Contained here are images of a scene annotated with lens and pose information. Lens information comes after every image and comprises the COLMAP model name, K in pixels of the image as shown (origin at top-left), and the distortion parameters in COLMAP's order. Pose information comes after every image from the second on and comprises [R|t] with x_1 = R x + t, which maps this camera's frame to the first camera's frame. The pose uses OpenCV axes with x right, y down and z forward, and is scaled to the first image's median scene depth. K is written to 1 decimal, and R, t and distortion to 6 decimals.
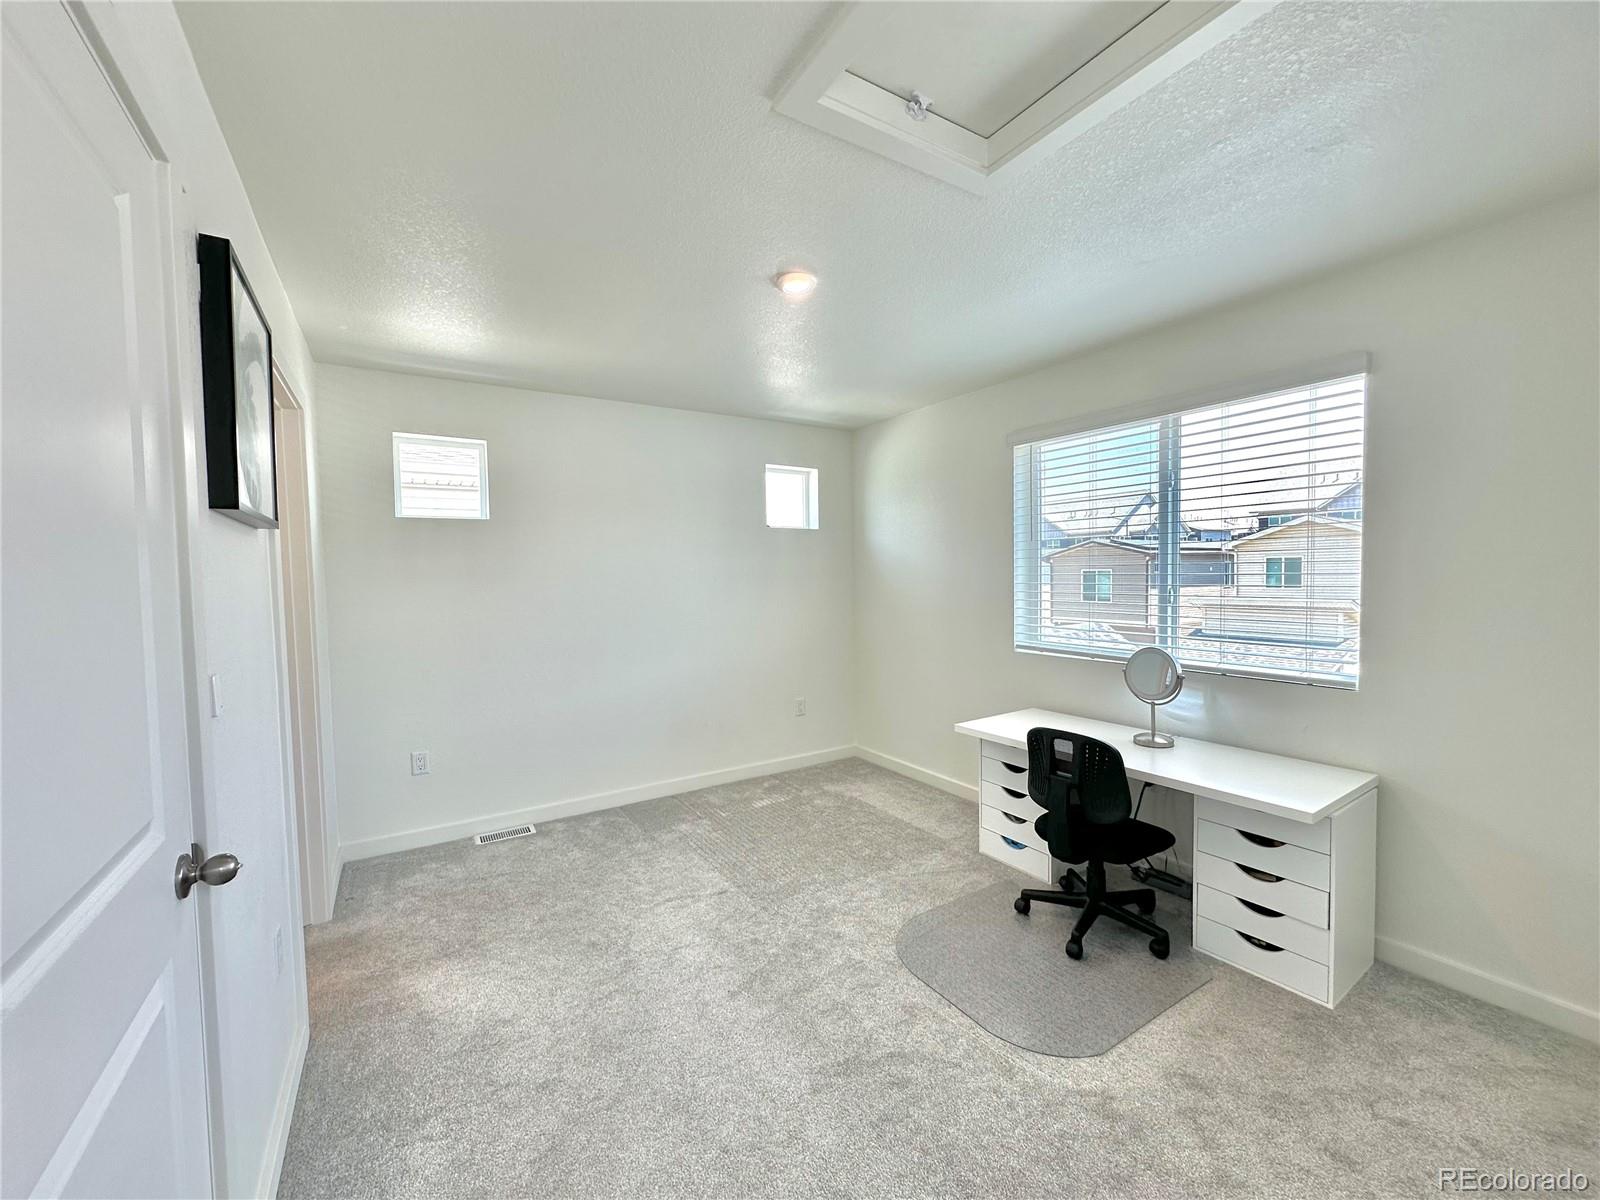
lens RADIAL K [[637.3, 0, 800.8], [0, 637.3, 599.5], [0, 0, 1]] dist [-0.003220, 0.000414]
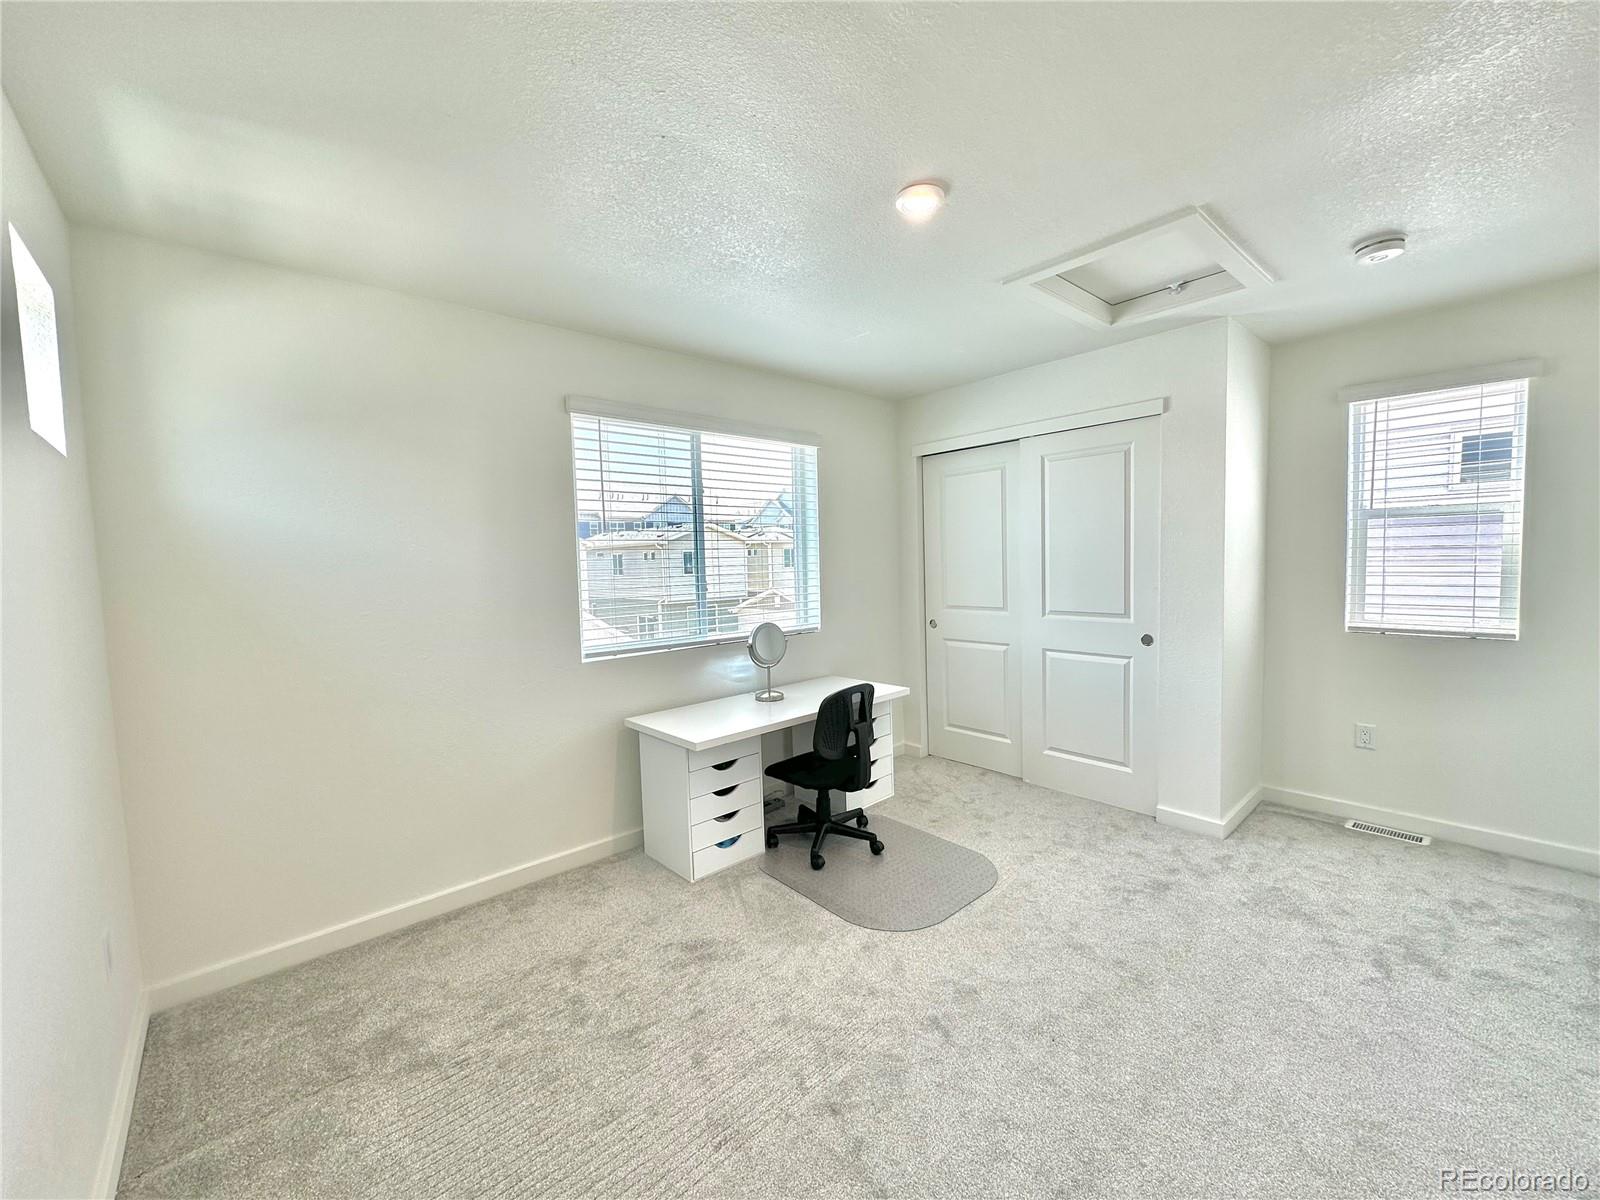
lens RADIAL K [[641.9, 0, 800.0], [0, 641.9, 600.0], [0, 0, 1]] dist [-0.001259, 0.000045]
pose [[-0.157649, -0.042847, 0.986565, -0.618163], [0.071362, 0.995952, 0.054658, -0.029775], [-0.984913, 0.079020, -0.153953, 0.994154]]
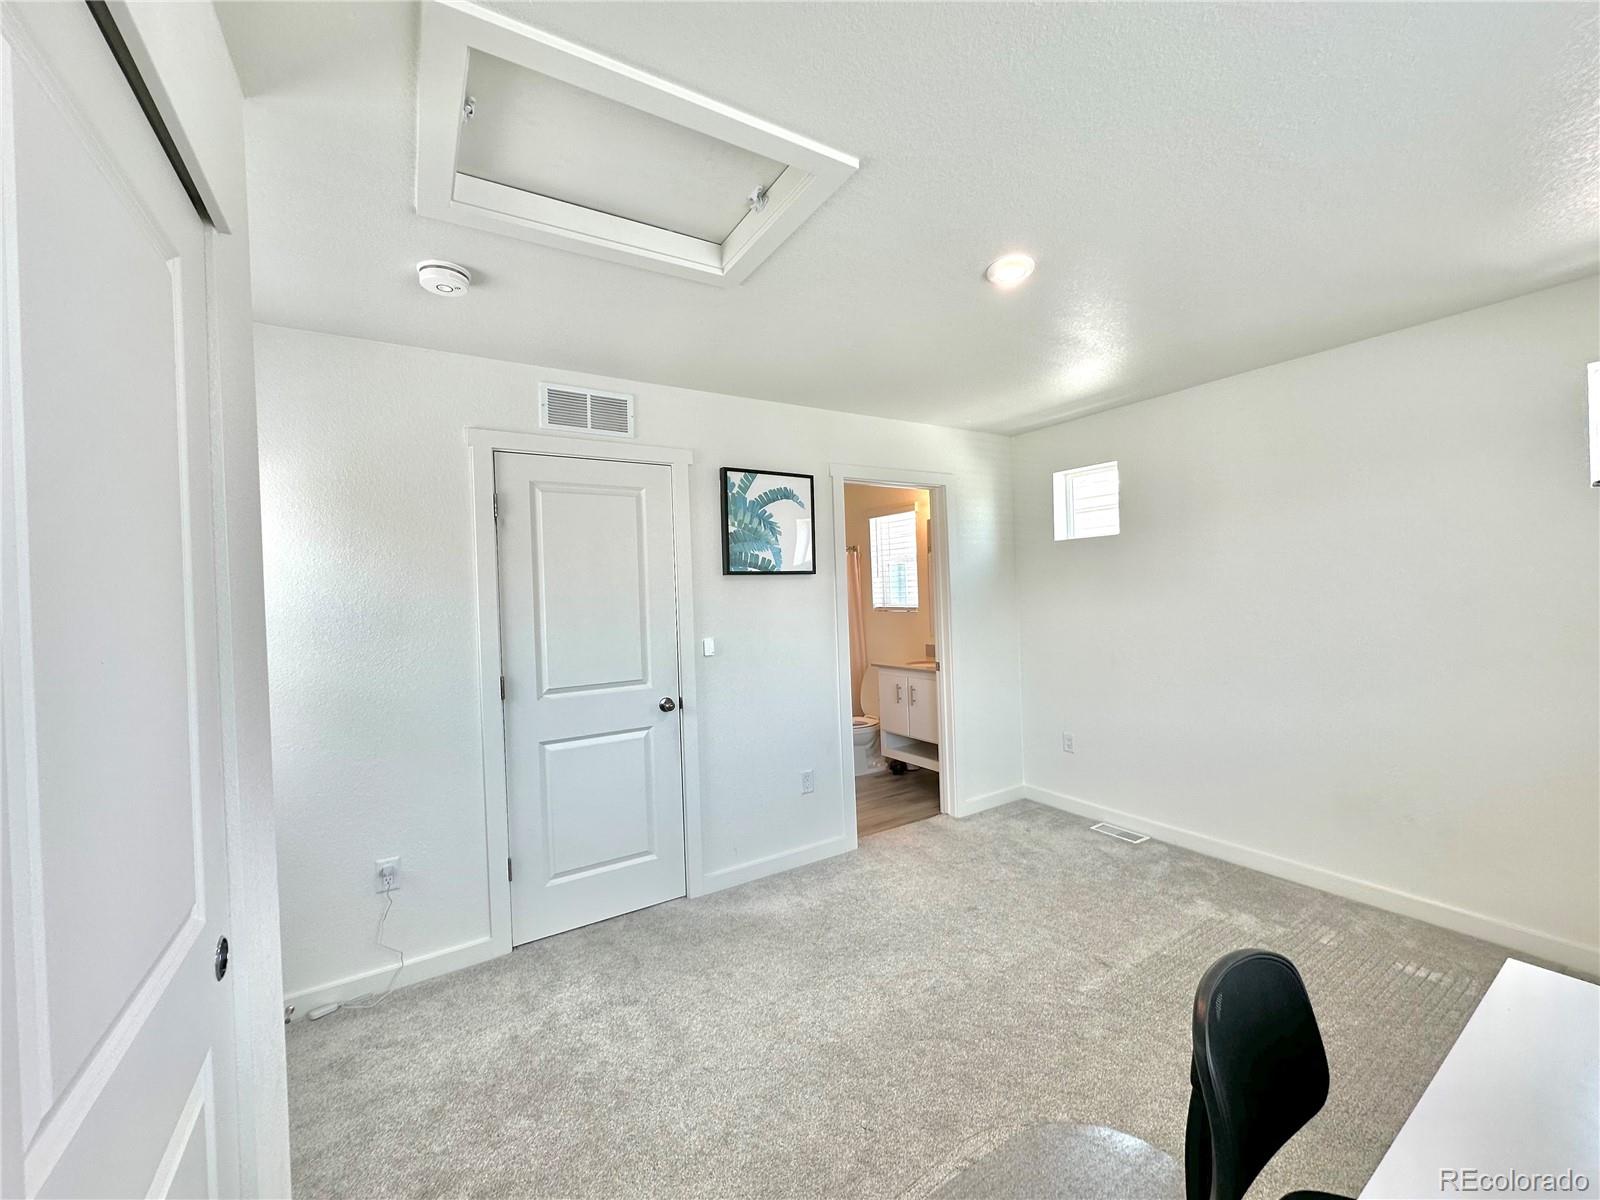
lens RADIAL K [[637.3, 0, 800.8], [0, 637.3, 599.5], [0, 0, 1]] dist [-0.003220, 0.000414]
pose [[-0.000007, 0.029150, -0.999575, 0.660242], [-0.007605, 0.999546, 0.029149, -0.050054], [0.999971, 0.007602, 0.000215, 0.536095]]
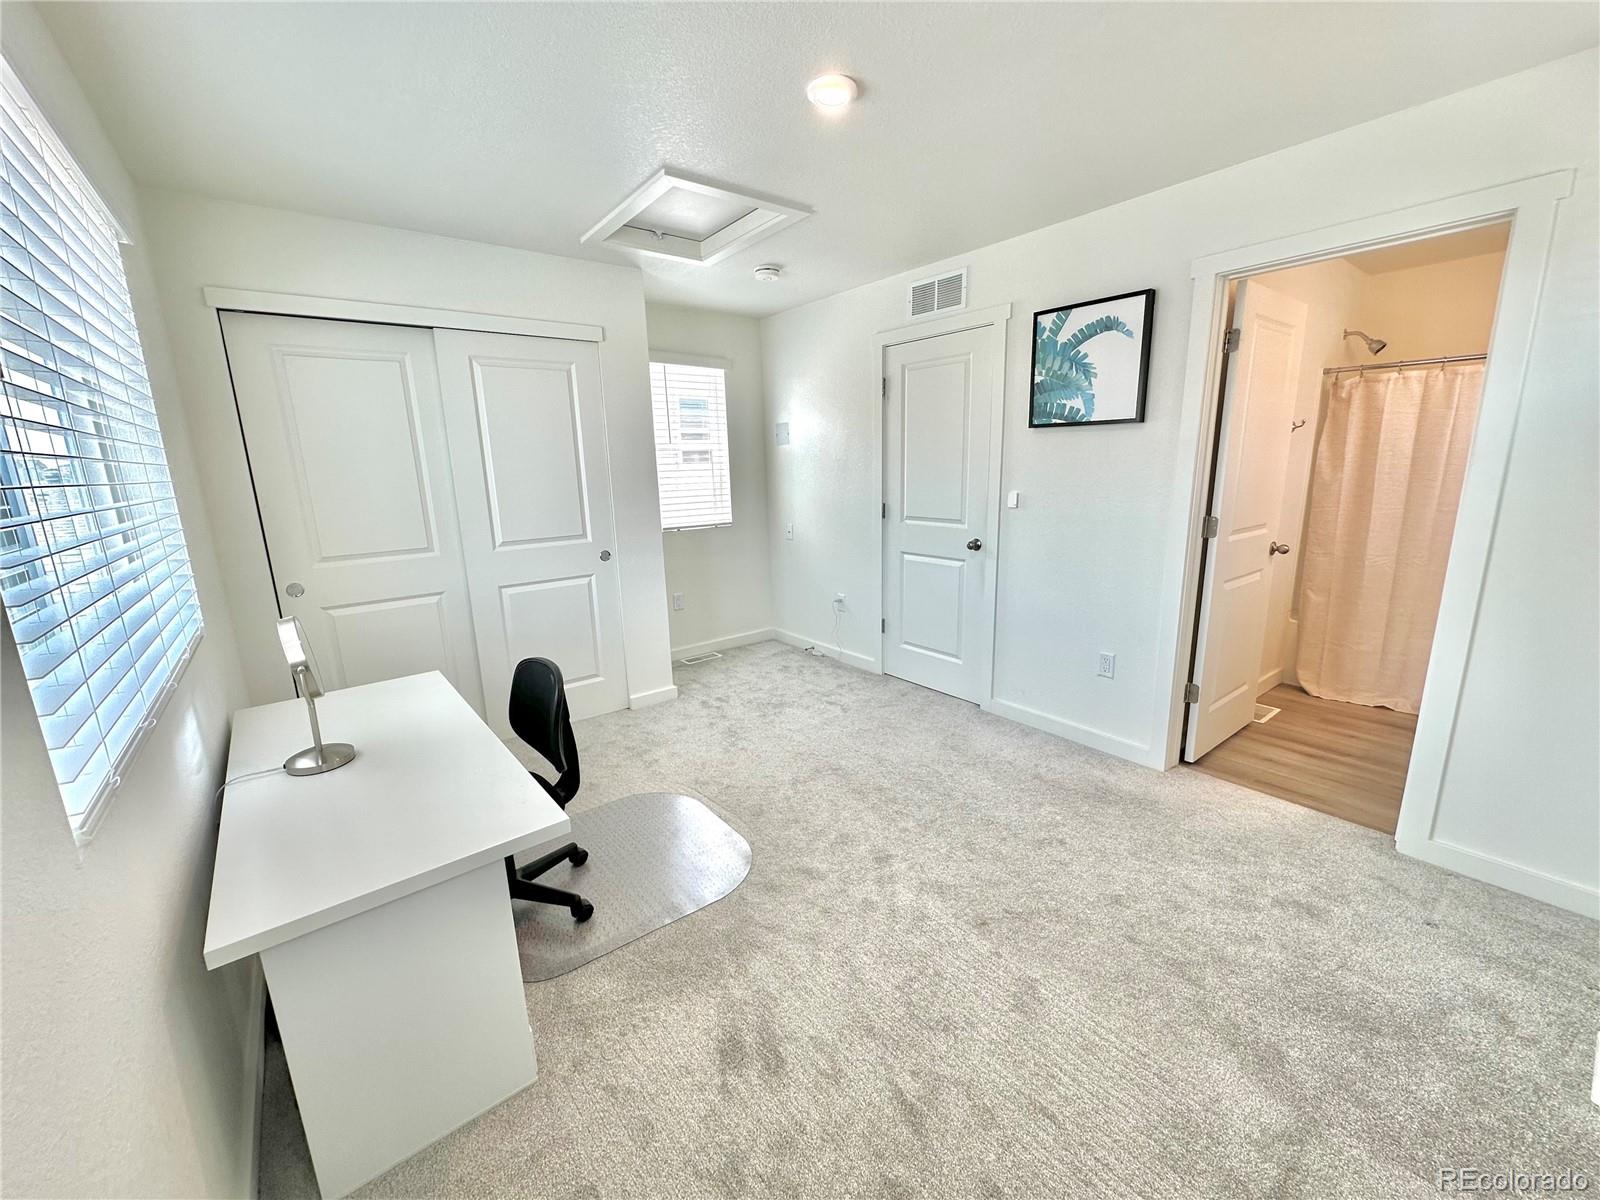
lens RADIAL K [[637.3, 0, 800.8], [0, 637.3, 599.5], [0, 0, 1]] dist [-0.003220, 0.000414]
pose [[-0.993703, 0.064241, -0.091800, 0.107073], [0.038812, 0.965942, 0.255830, -0.069052], [0.105109, 0.250656, -0.962353, 1.438287]]
